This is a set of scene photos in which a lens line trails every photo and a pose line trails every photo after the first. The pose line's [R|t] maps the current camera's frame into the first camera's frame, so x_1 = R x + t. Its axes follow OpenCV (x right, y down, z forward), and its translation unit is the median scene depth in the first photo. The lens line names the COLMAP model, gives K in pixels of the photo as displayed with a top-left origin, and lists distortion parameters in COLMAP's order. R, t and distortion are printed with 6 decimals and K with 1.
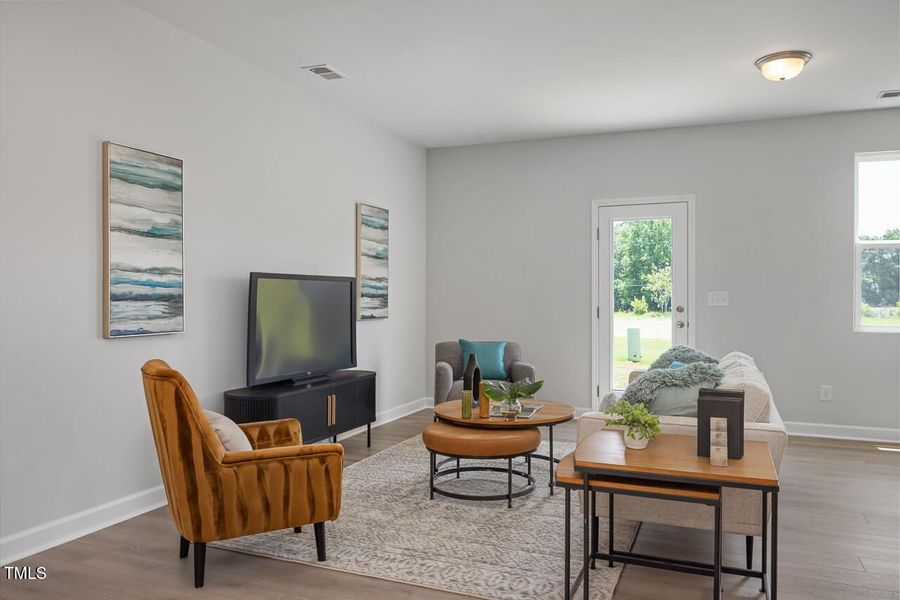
lens RADIAL K [[667.9, 0, 451.6], [0, 667.9, 301.2], [0, 0, 1]] dist [0.003349, 0.002922]
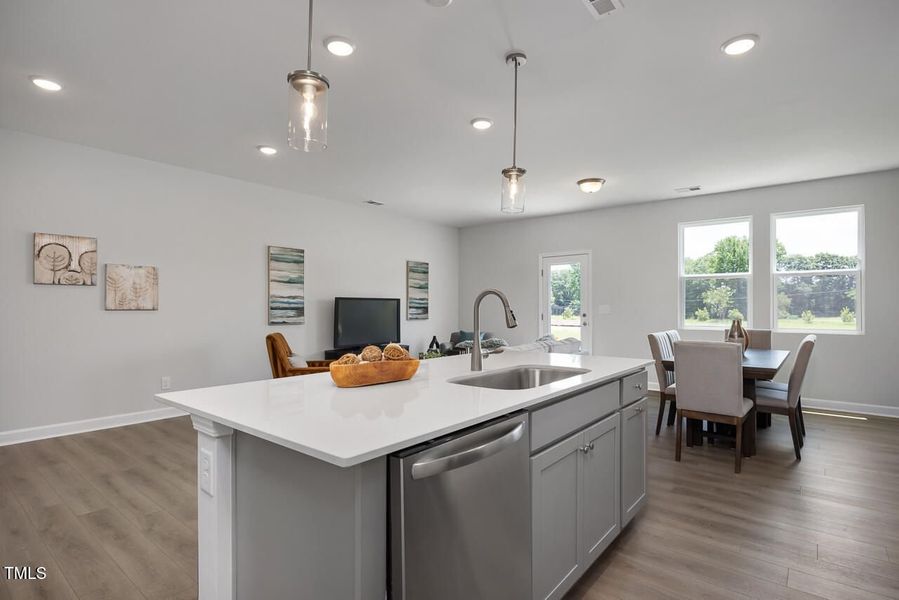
lens RADIAL K [[449.3, 0, 447.1], [0, 449.3, 309.0], [0, 0, 1]] dist [0.000063, 0.000120]
pose [[0.957737, 0.000543, -0.287645, 0.558703], [-0.001744, 0.999991, -0.003921, 0.001934], [0.287640, 0.004257, 0.957729, -0.382875]]
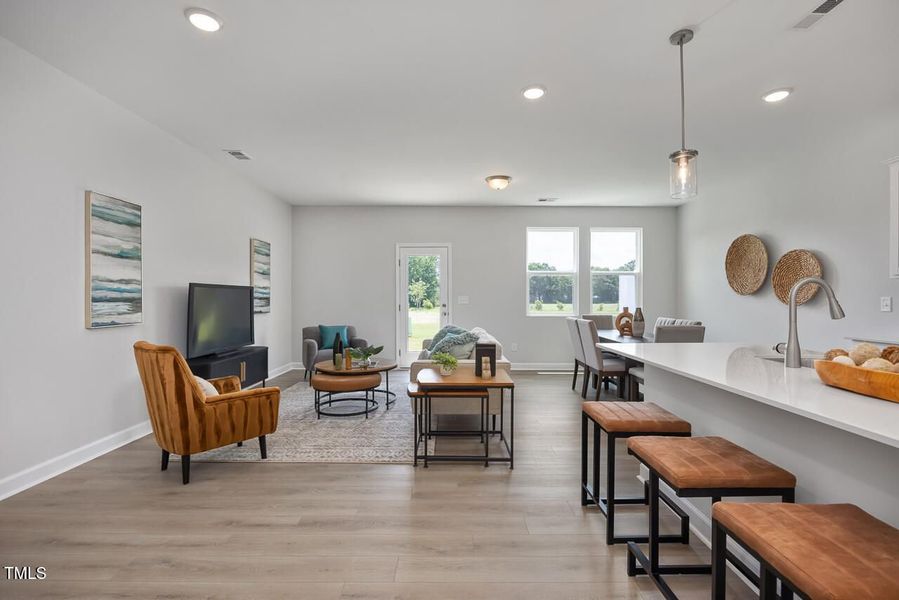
lens RADIAL K [[418.2, 0, 449.5], [0, 418.2, 300.0], [0, 0, 1]] dist [-0.000328, 0.000042]
pose [[0.925257, -0.002211, 0.379334, -0.131663], [0.003528, 0.999990, -0.002779, 0.000201], [-0.379324, 0.003910, 0.925256, -0.109078]]
